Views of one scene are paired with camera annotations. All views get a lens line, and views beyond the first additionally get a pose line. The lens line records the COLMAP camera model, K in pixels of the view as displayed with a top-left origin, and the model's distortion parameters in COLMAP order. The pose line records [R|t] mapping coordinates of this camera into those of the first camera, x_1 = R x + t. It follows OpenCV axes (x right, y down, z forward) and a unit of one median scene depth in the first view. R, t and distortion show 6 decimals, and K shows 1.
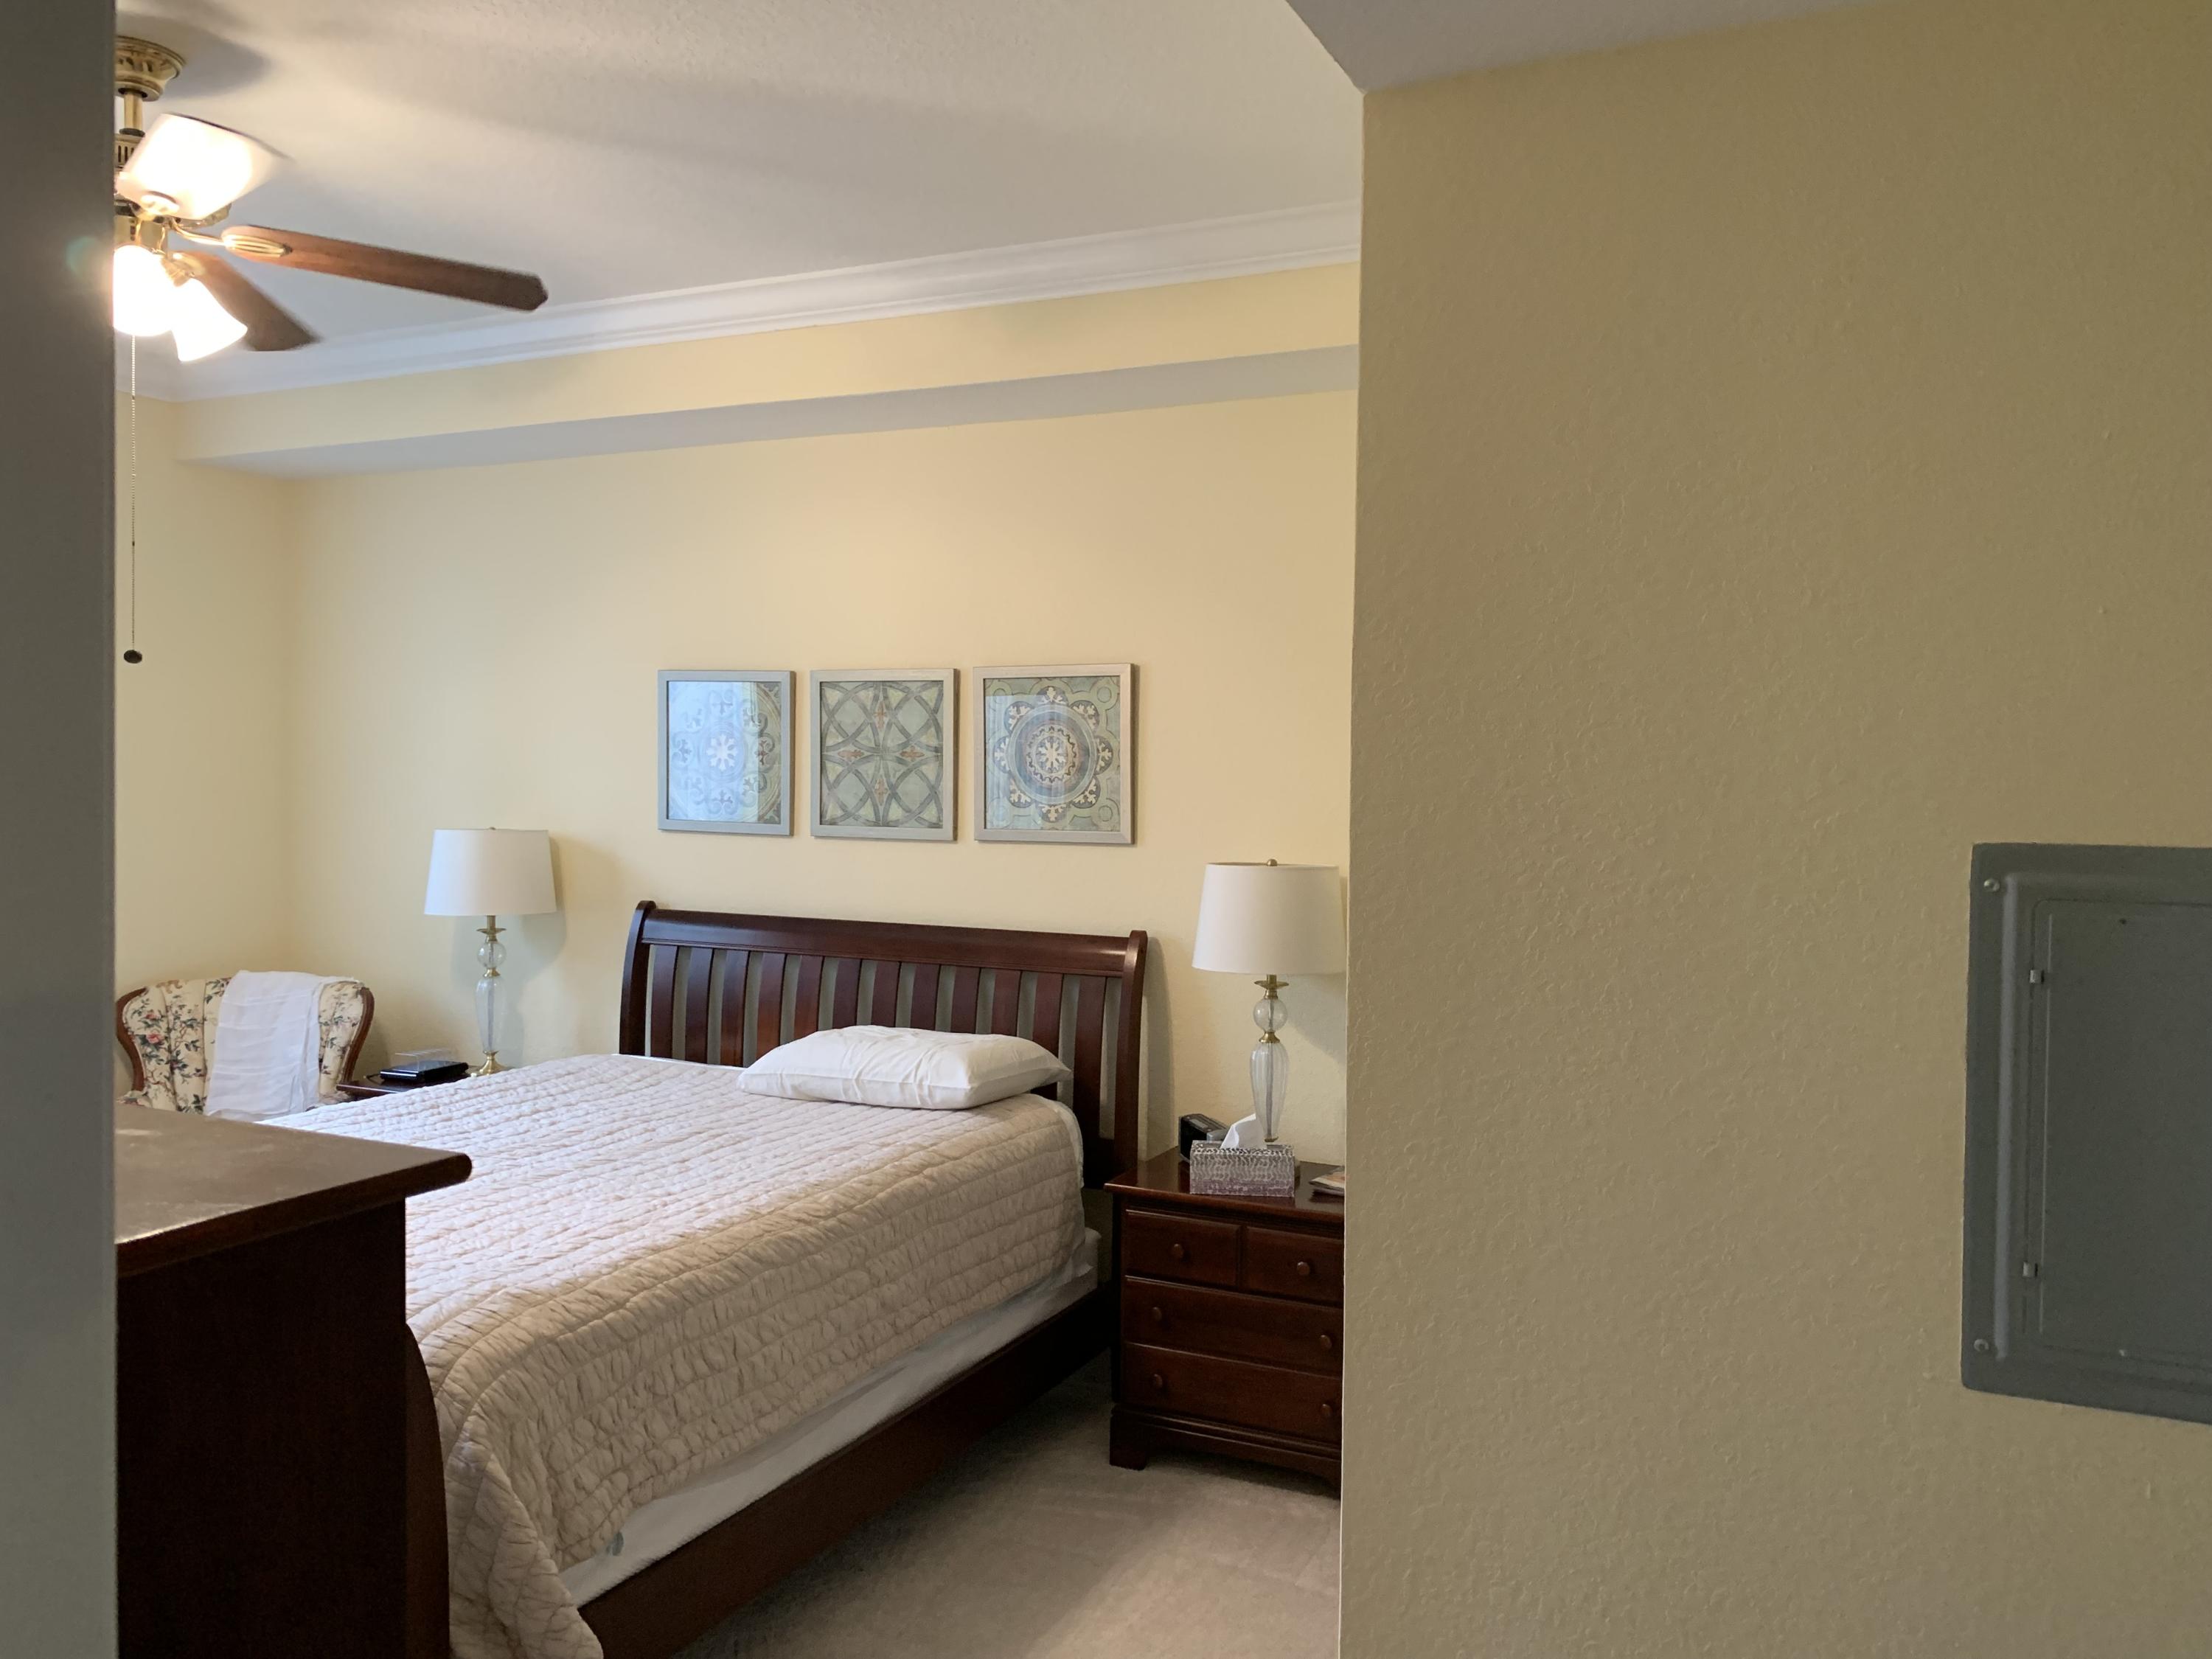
lens RADIAL K [[1688.7, 0, 1102.6], [0, 1688.7, 815.8], [0, 0, 1]] dist [0.021774, -0.016165]
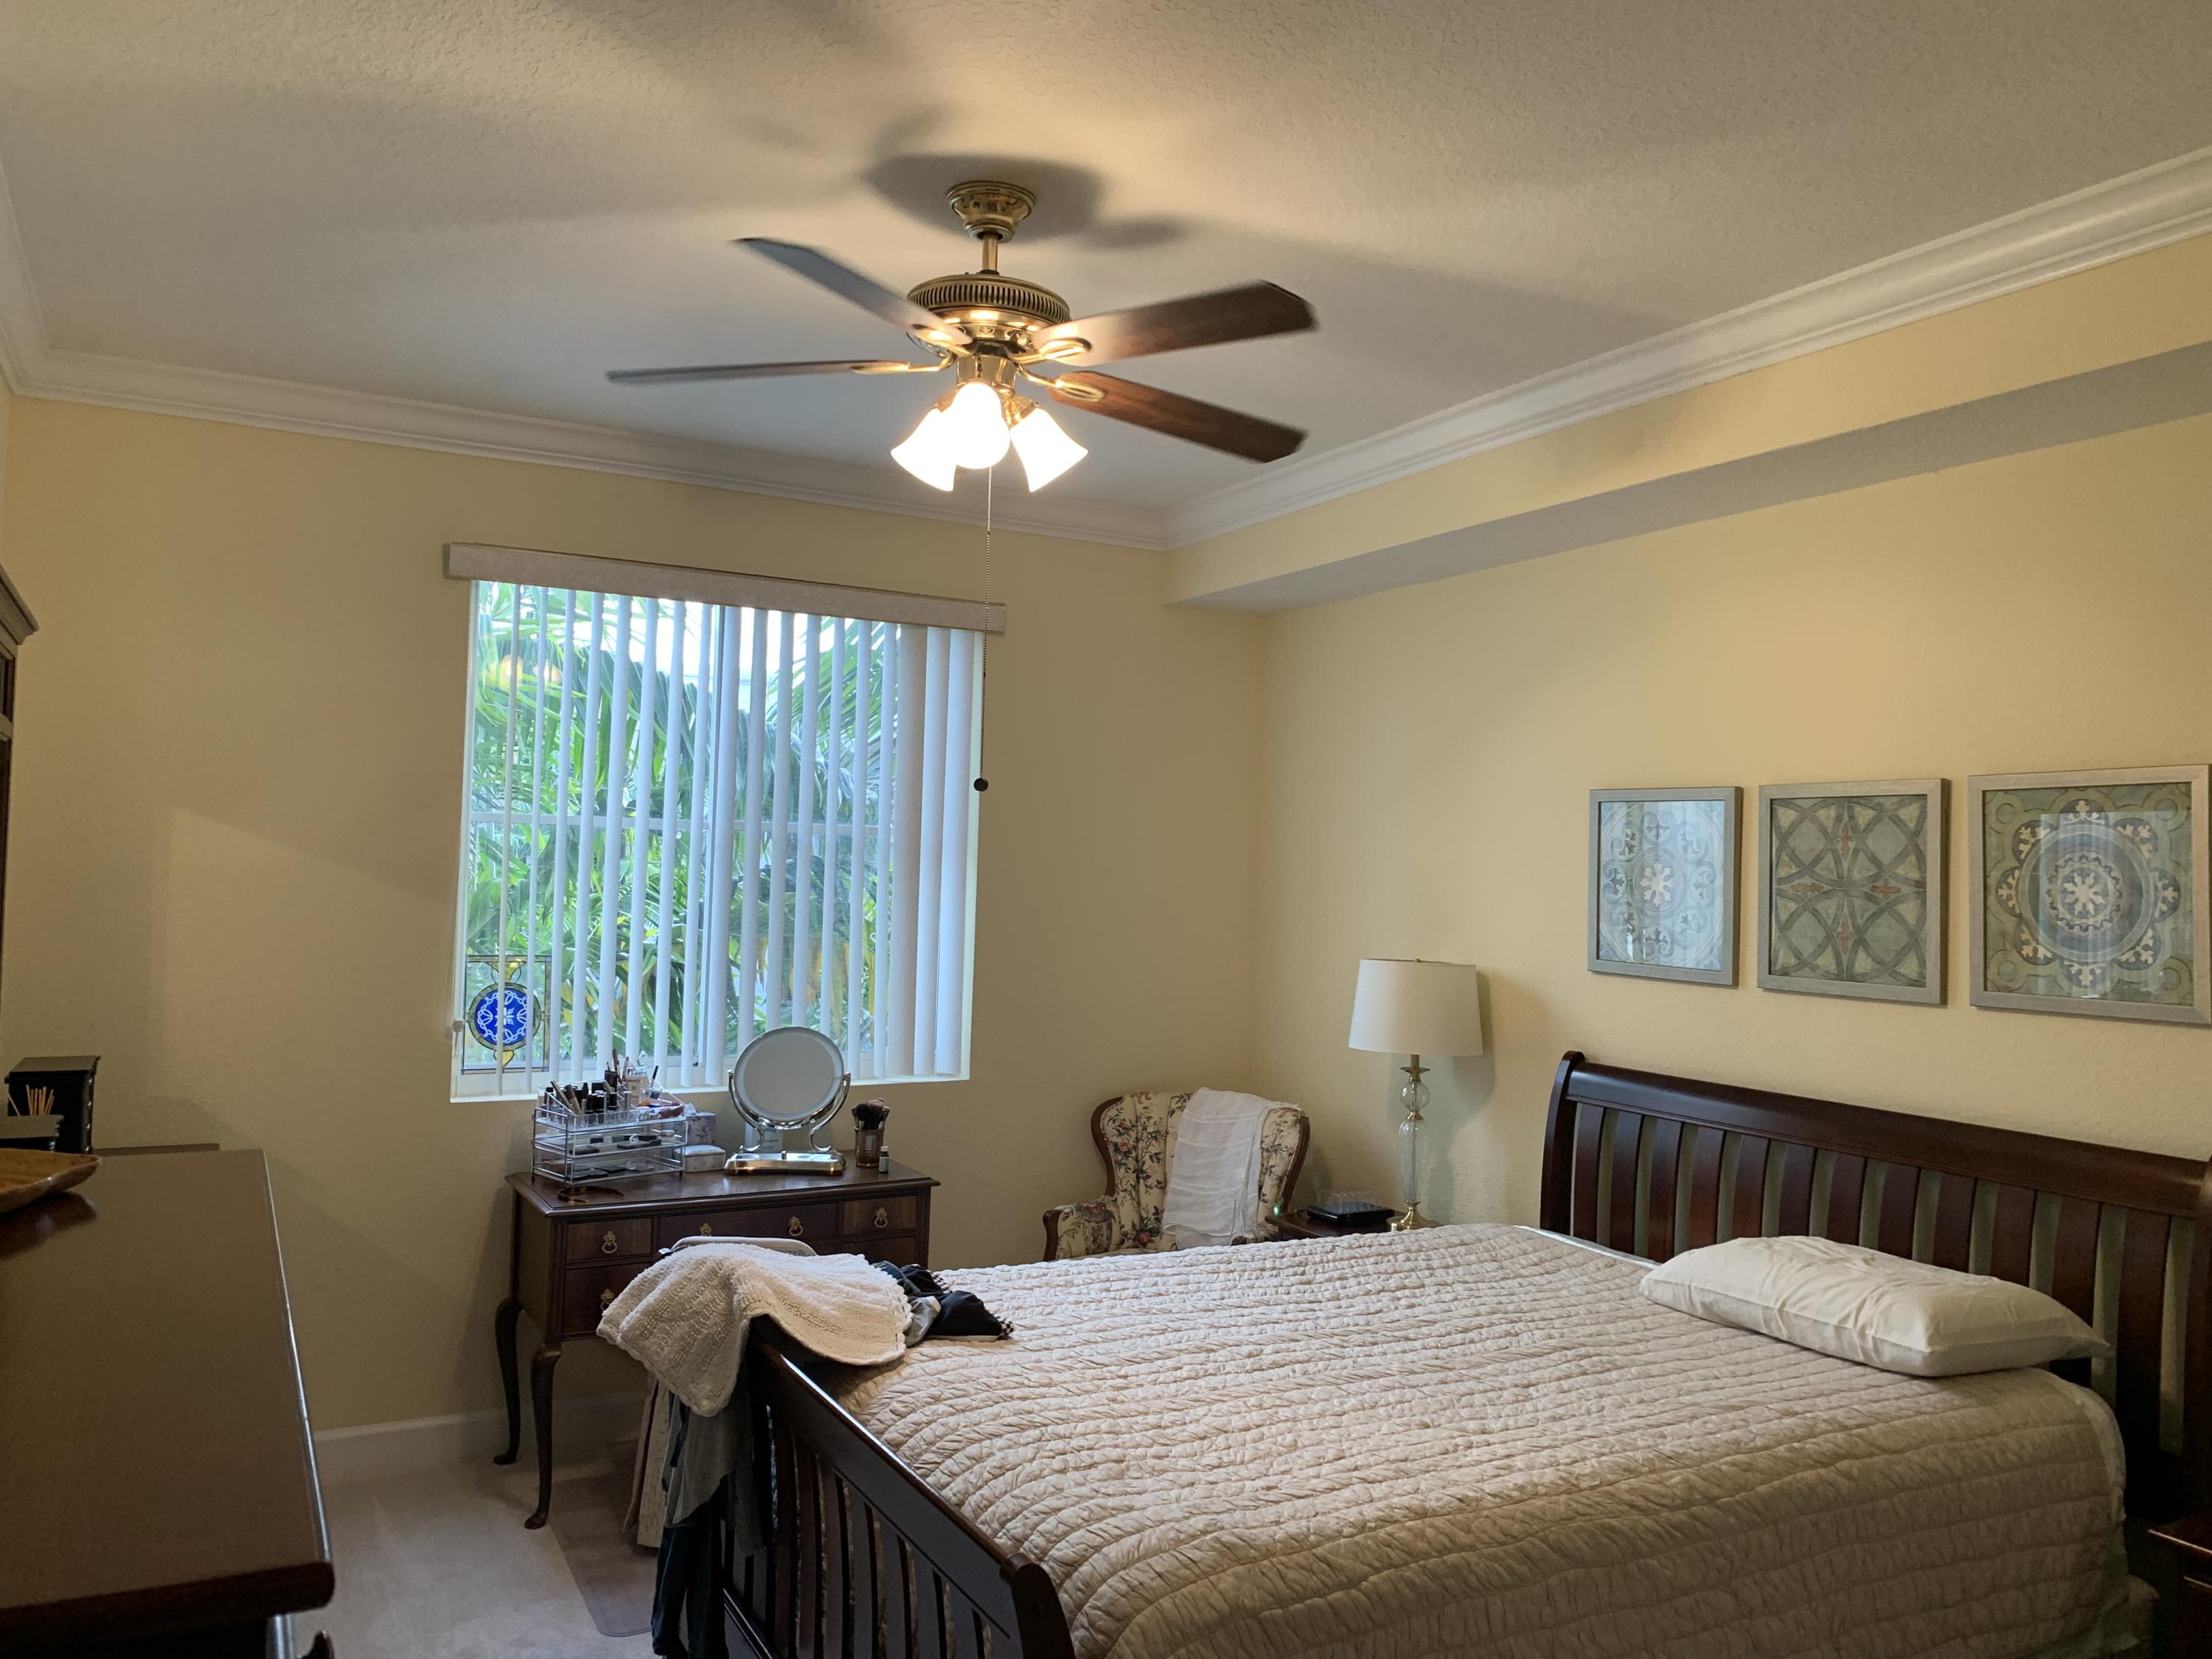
lens RADIAL K [[1688.7, 0, 1113.8], [0, 1688.7, 834.0], [0, 0, 1]] dist [0.021774, -0.016165]
pose [[0.810254, -0.002731, -0.586072, 0.059531], [-0.031425, 0.998348, -0.048099, -0.014080], [0.585235, 0.057390, 0.808830, 0.169619]]
